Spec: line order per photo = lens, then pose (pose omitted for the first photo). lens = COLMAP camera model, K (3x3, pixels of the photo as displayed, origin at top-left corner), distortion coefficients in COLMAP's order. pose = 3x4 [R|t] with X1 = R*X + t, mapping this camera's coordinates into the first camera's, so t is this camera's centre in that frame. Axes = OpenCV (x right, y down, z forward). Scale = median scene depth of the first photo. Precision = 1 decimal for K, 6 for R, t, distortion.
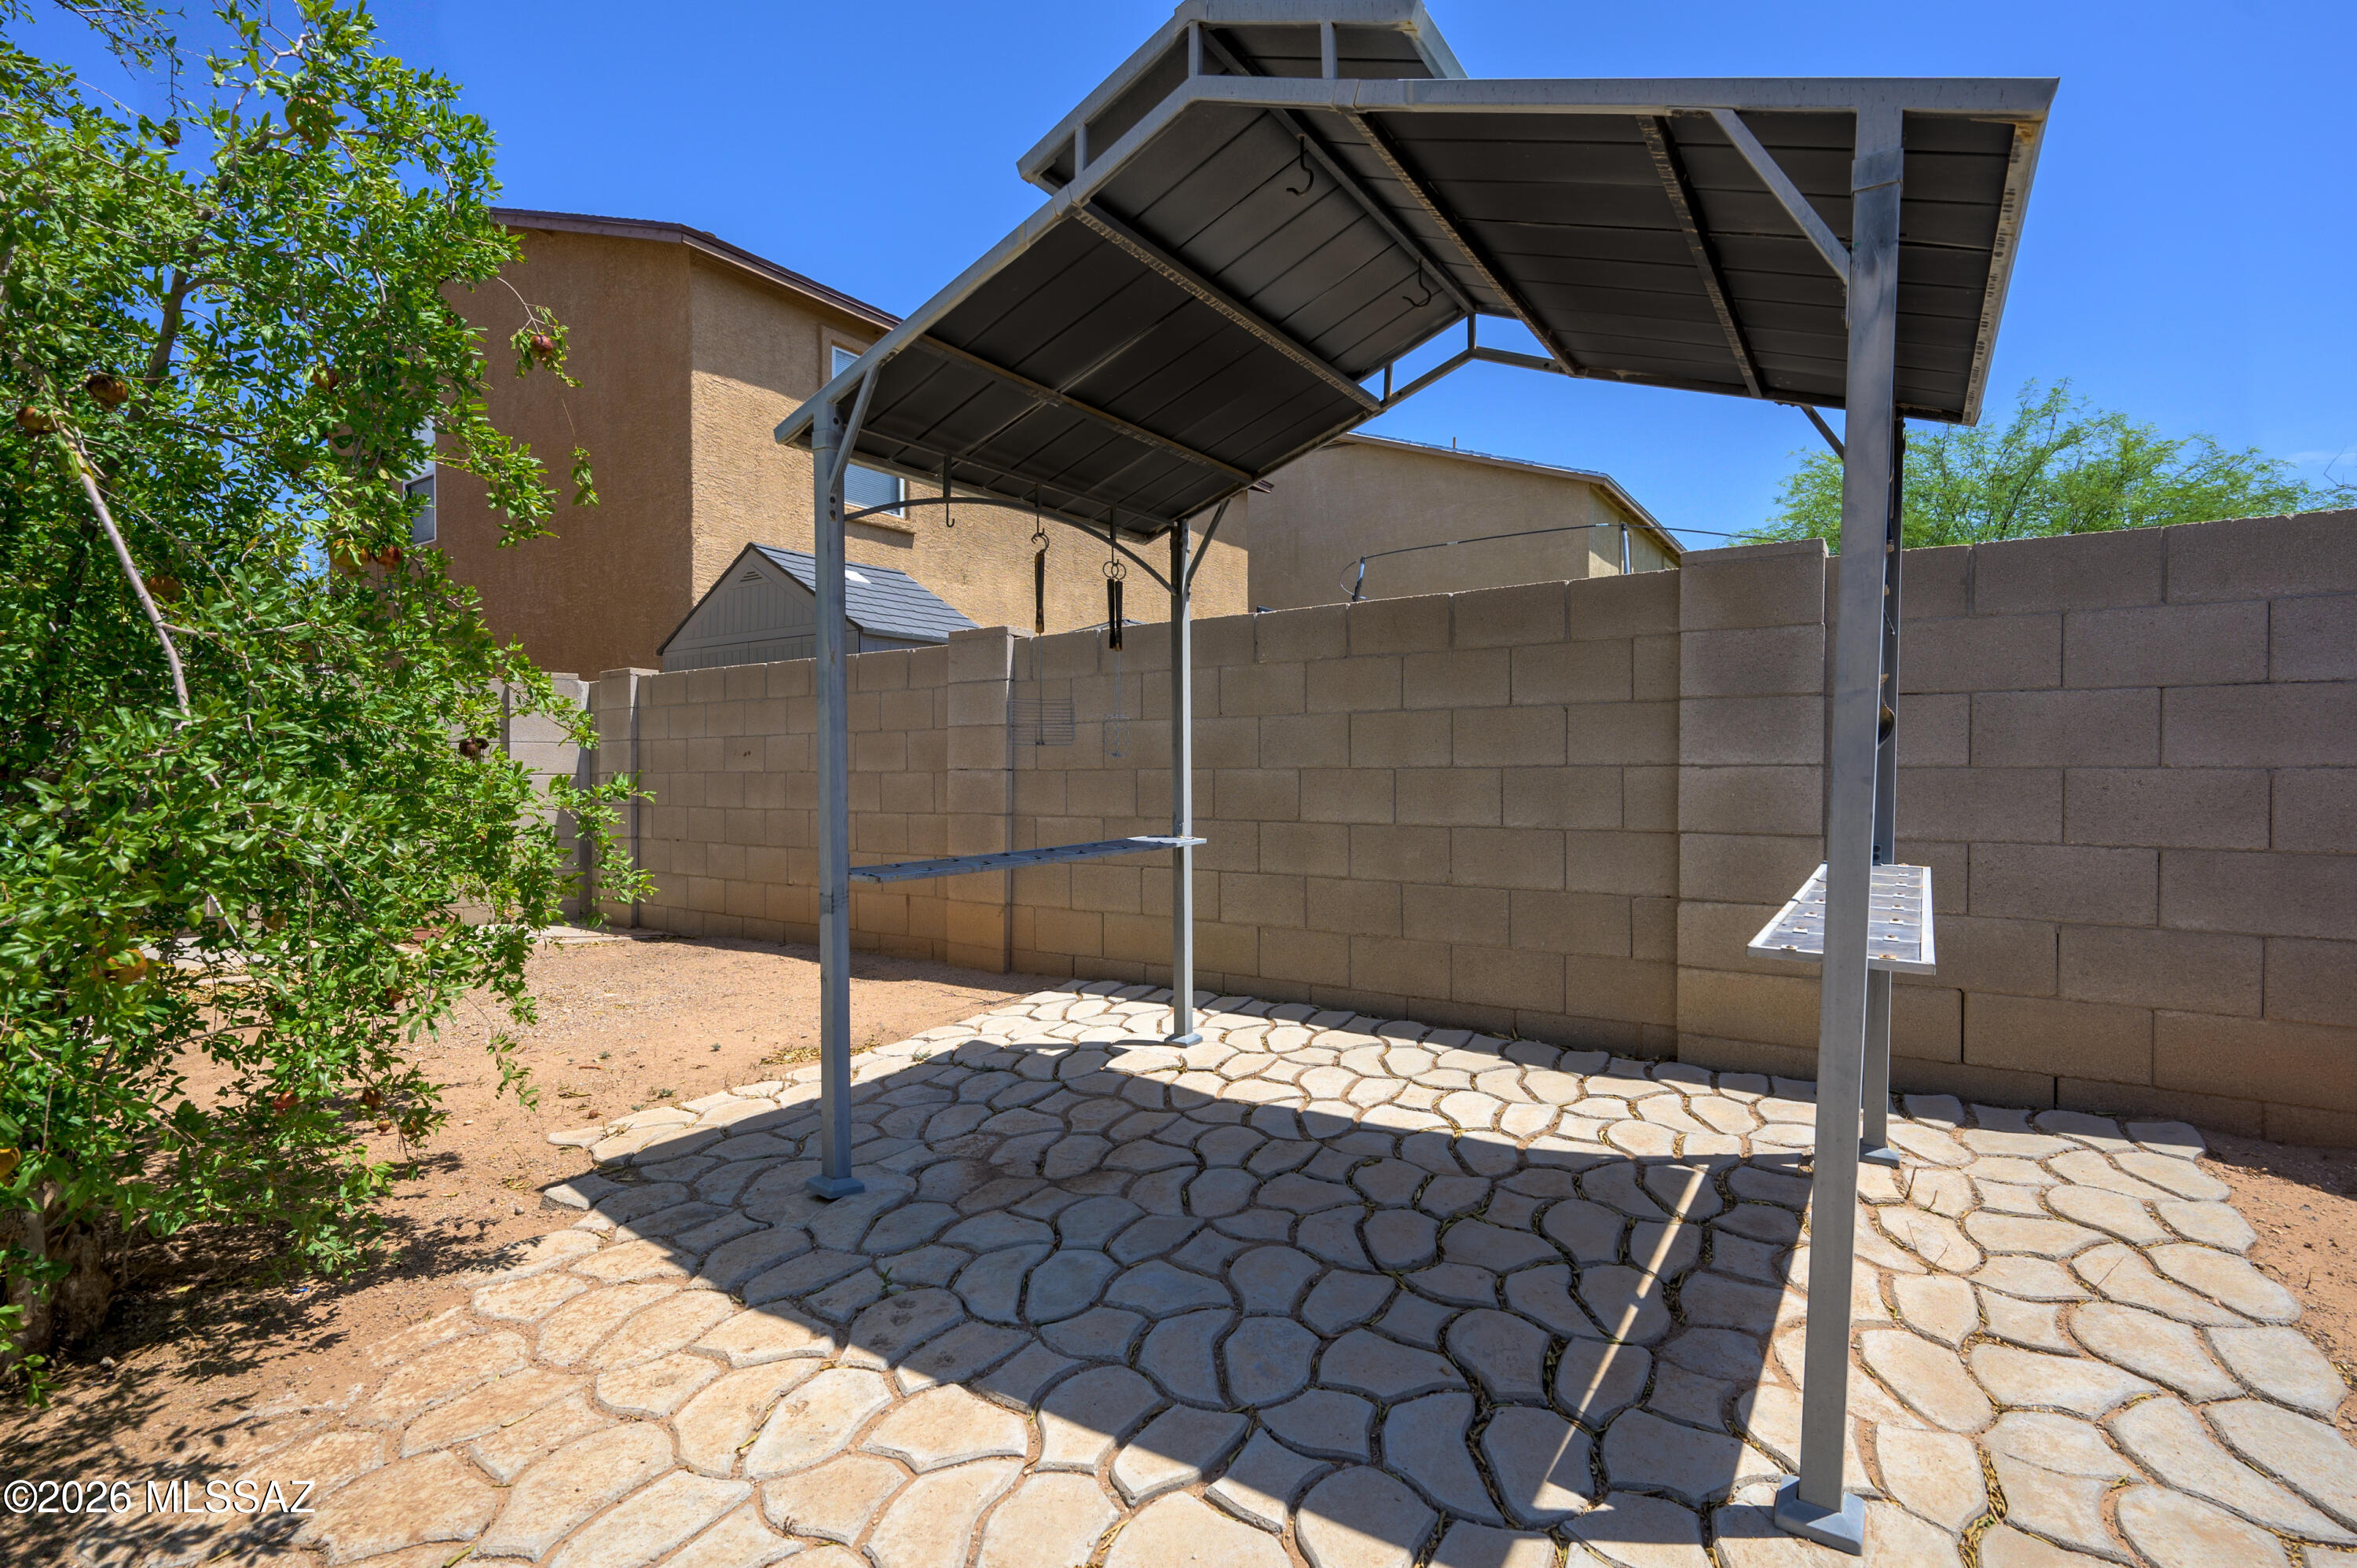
lens RADIAL K [[1076.6, 0, 1178.5], [0, 1076.6, 784.0], [0, 0, 1]] dist [0.010686, -0.000005]
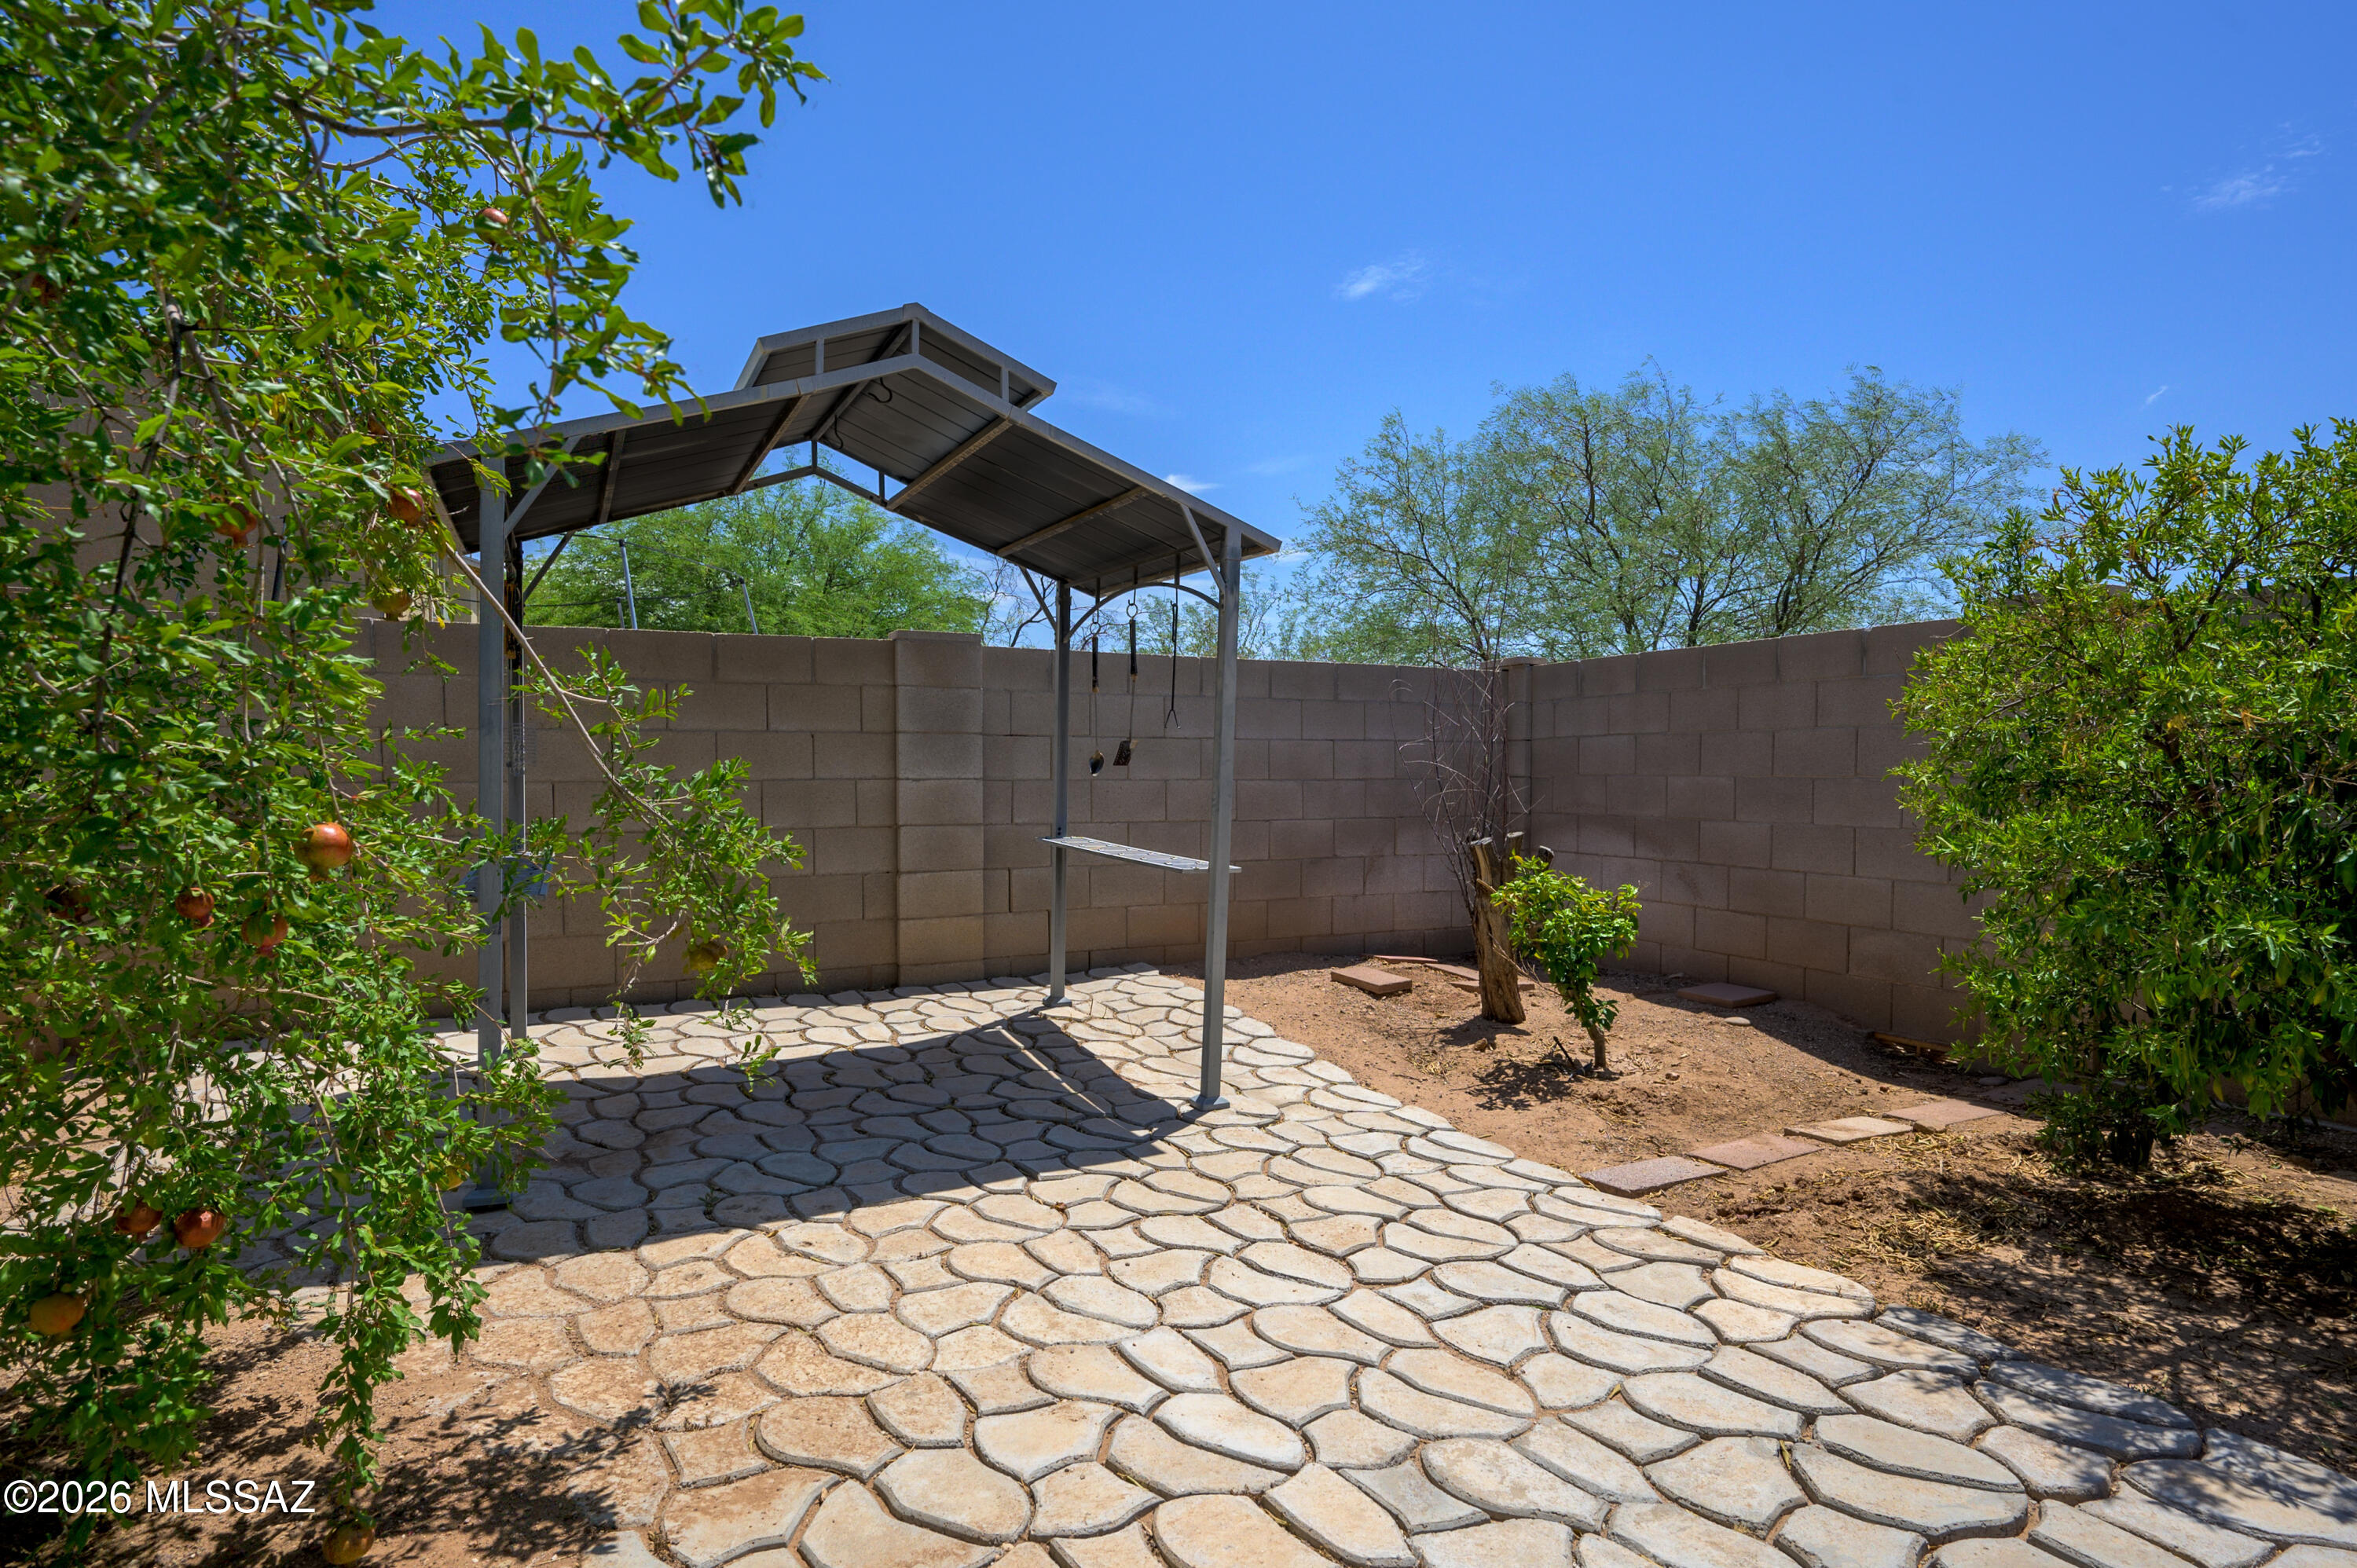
lens RADIAL K [[1251.1, 0, 1146.9], [0, 1251.1, 758.0], [0, 0, 1]] dist [-0.000260, -0.000924]
pose [[0.504219, 0.007269, 0.863545, -0.969178], [0.008404, 0.999876, -0.013324, -0.024035], [-0.863535, 0.013975, 0.504096, -0.142349]]
